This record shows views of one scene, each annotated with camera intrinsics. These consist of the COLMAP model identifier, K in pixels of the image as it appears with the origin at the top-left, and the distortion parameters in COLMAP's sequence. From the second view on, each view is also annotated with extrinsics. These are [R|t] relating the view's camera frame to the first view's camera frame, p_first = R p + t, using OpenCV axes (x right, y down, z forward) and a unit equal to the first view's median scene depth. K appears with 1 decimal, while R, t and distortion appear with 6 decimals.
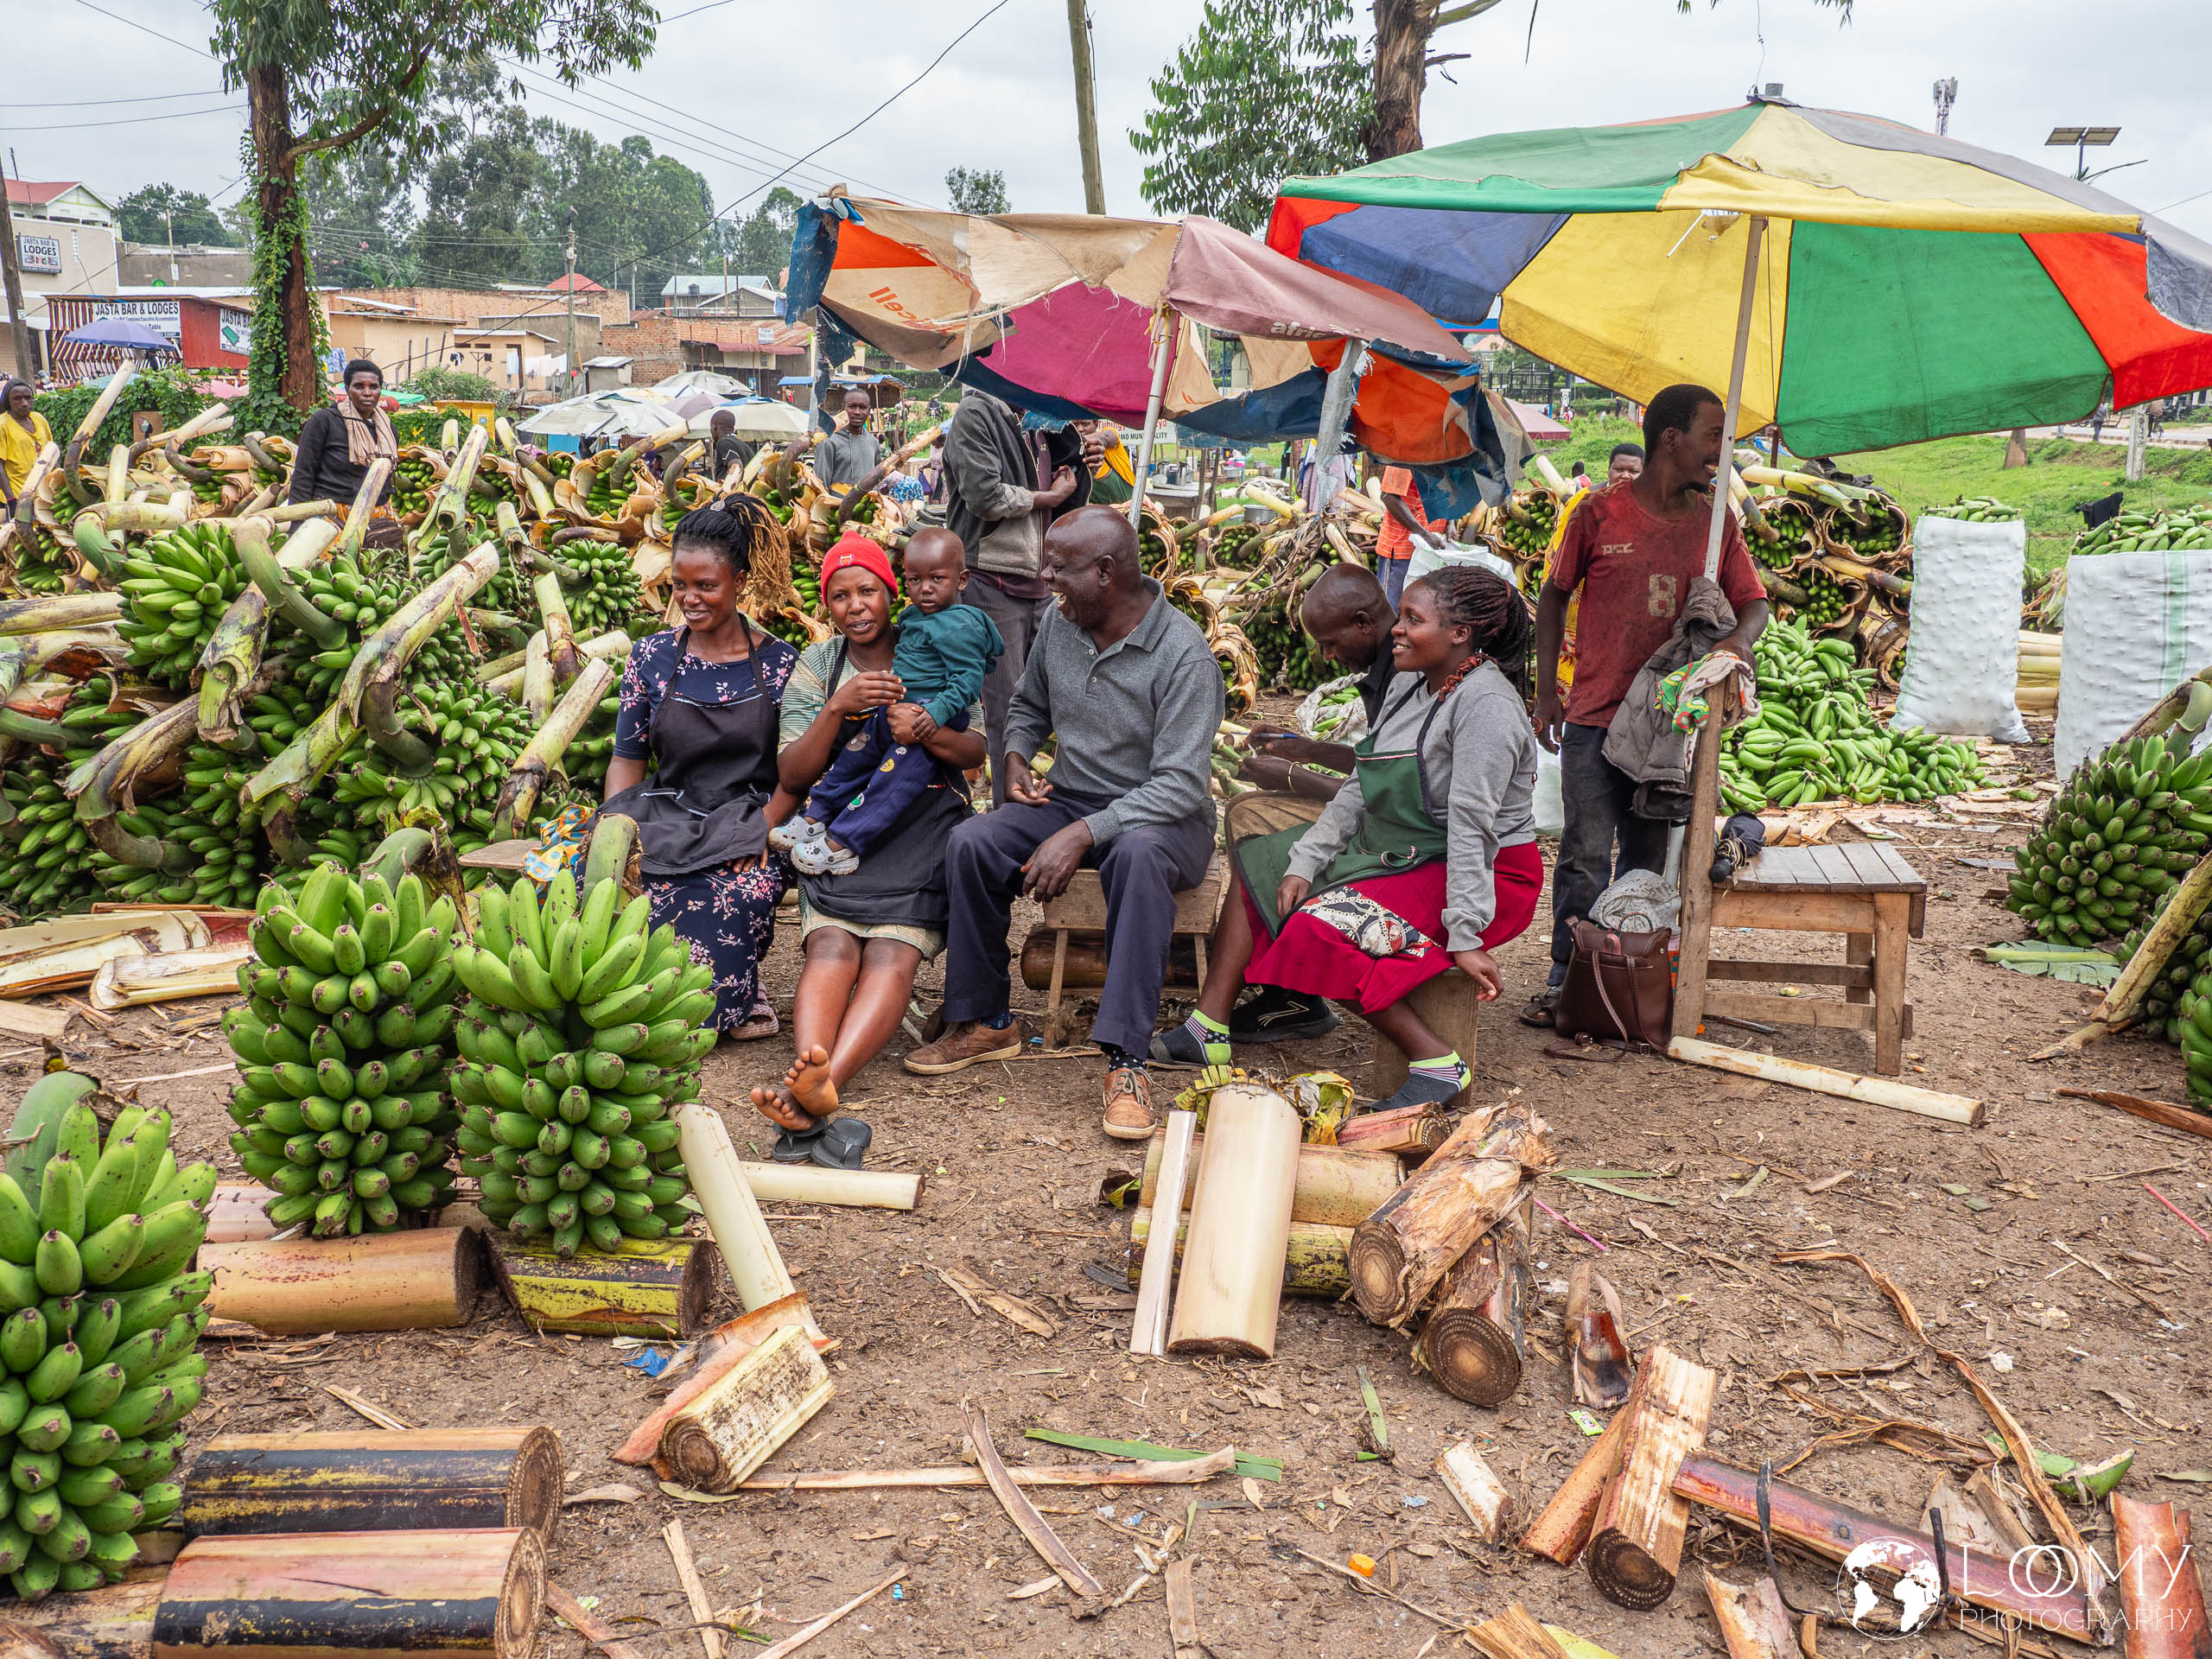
lens RADIAL K [[1869.1, 0, 1106.0], [0, 1869.1, 829.5], [0, 0, 1]] dist [-0.065697, 0.069740]
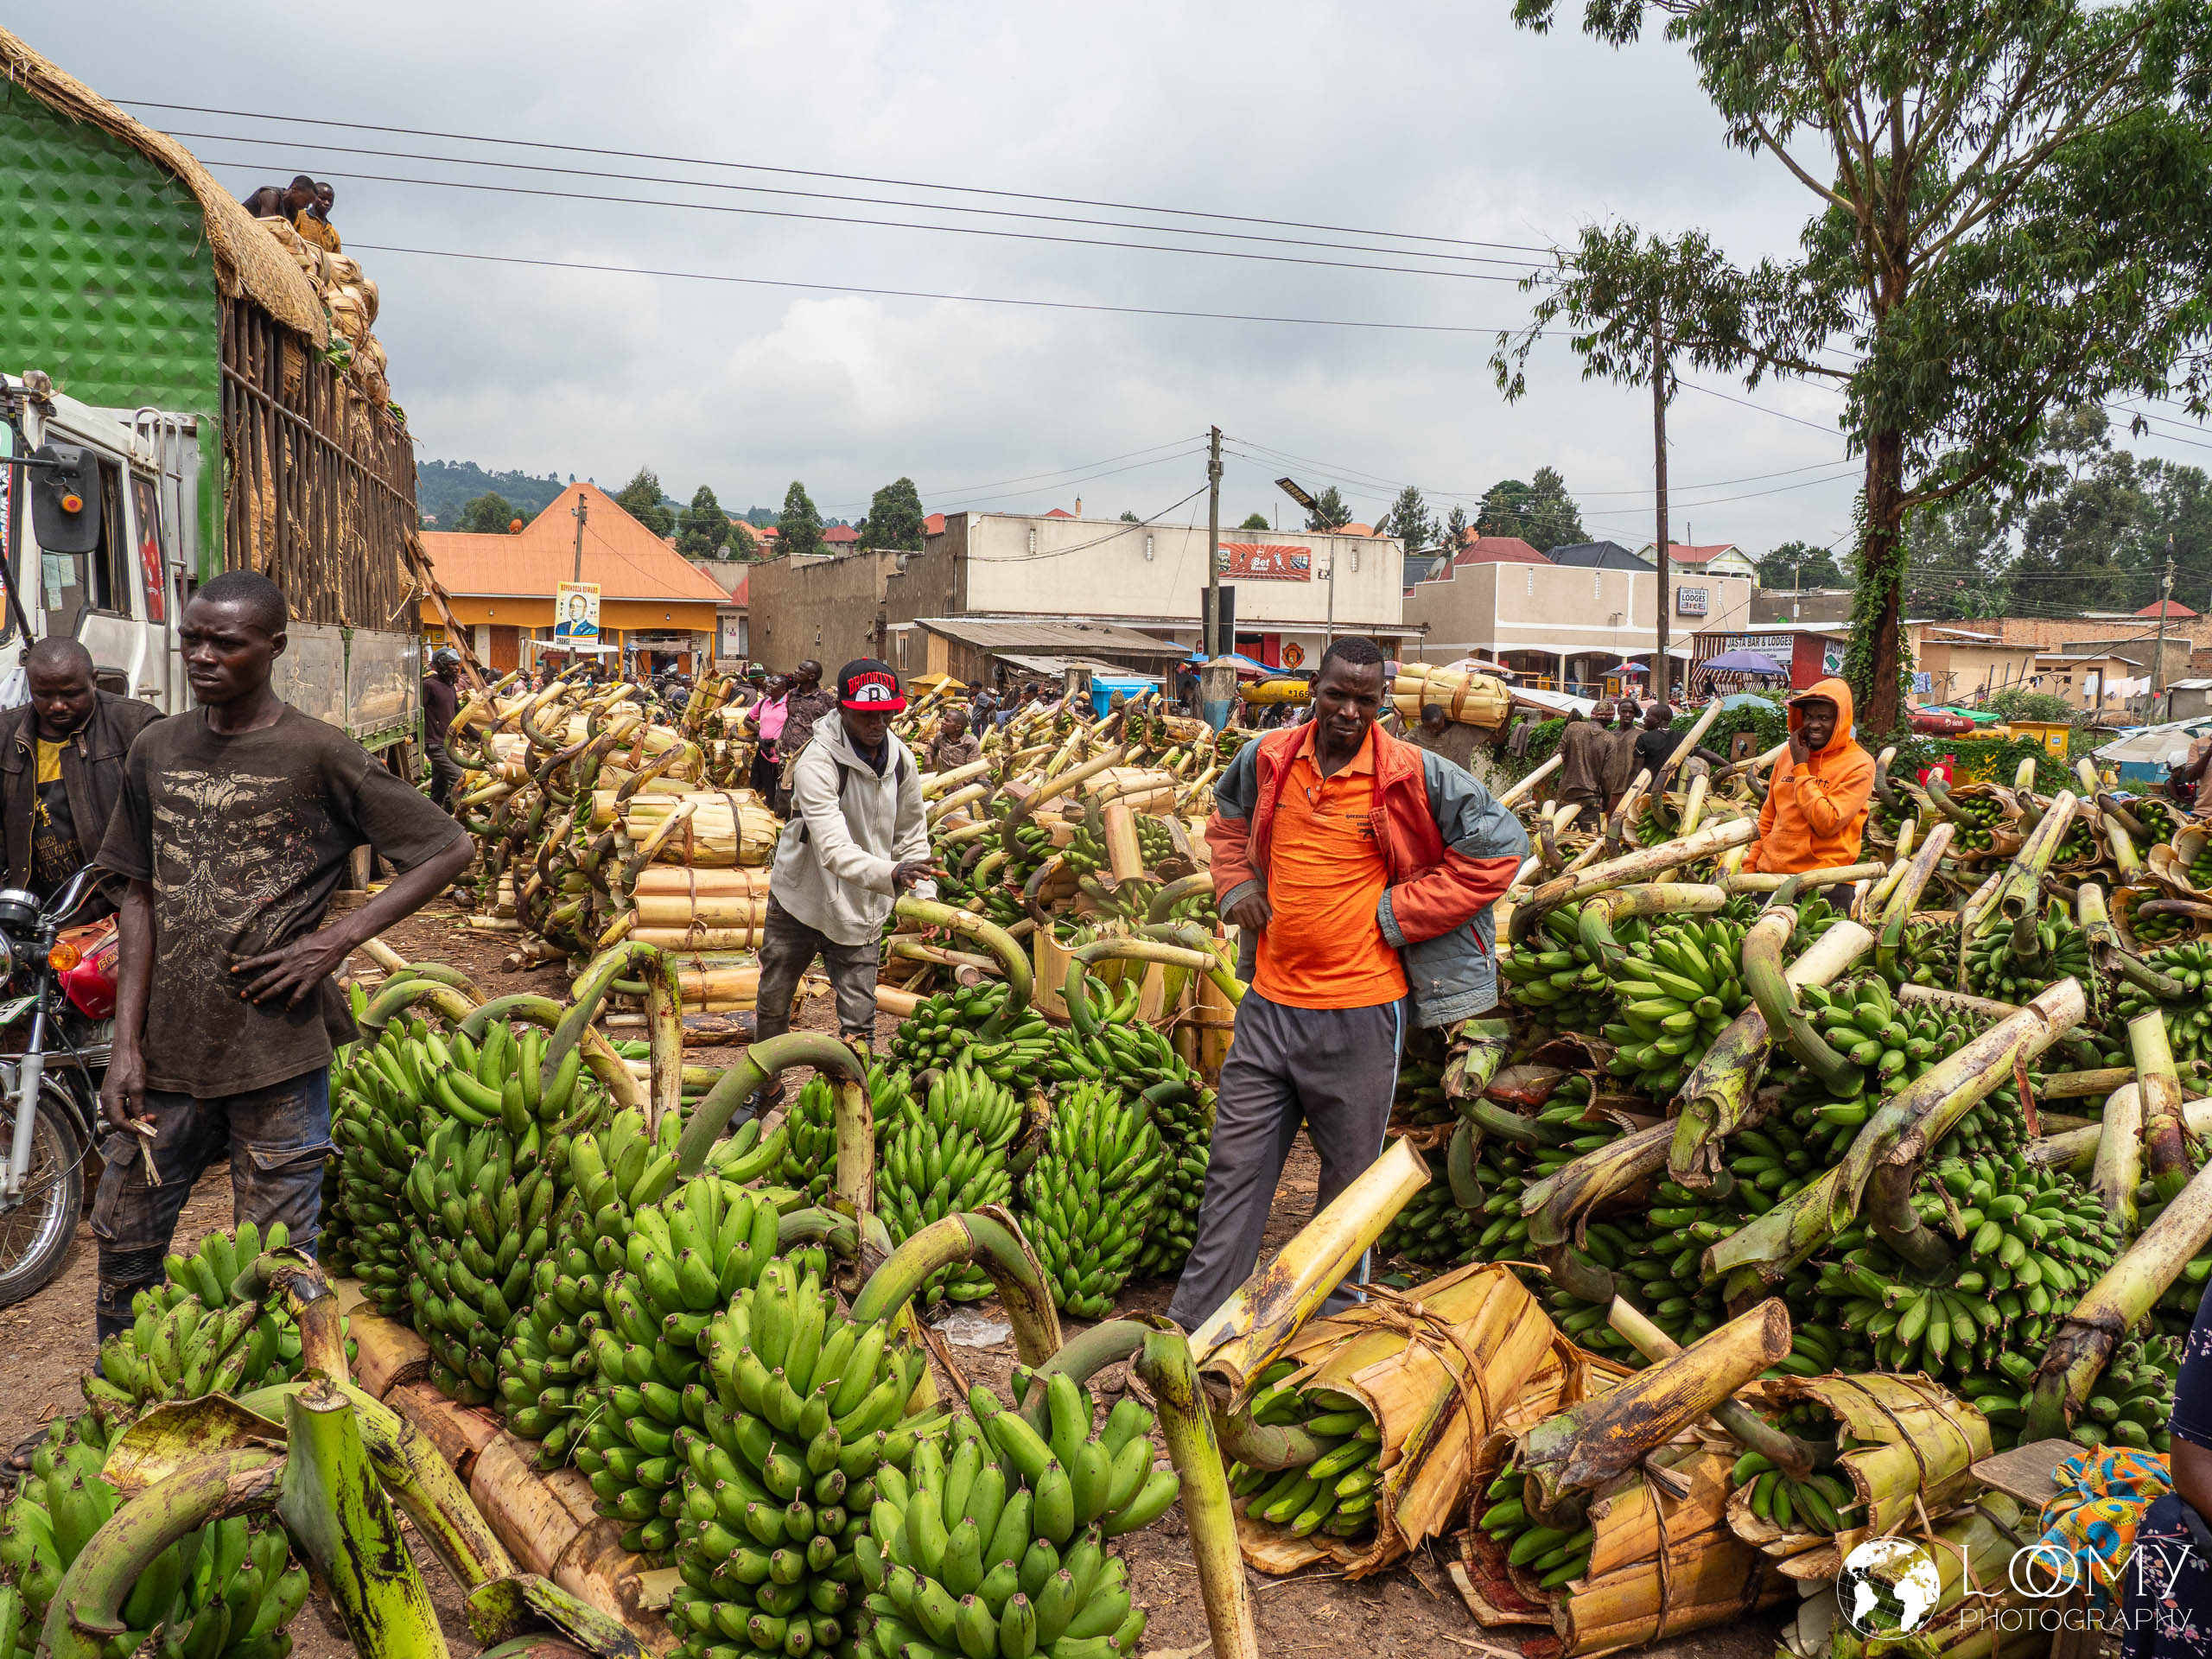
lens RADIAL K [[1632.8, 0, 1106.0], [0, 1632.8, 829.5], [0, 0, 1]] dist [-0.085452, 0.075134]
pose [[0.658079, 0.061913, -0.750399, -0.112739], [-0.178895, 0.980932, -0.075952, -0.098307], [0.731388, 0.184225, 0.656607, 0.287312]]
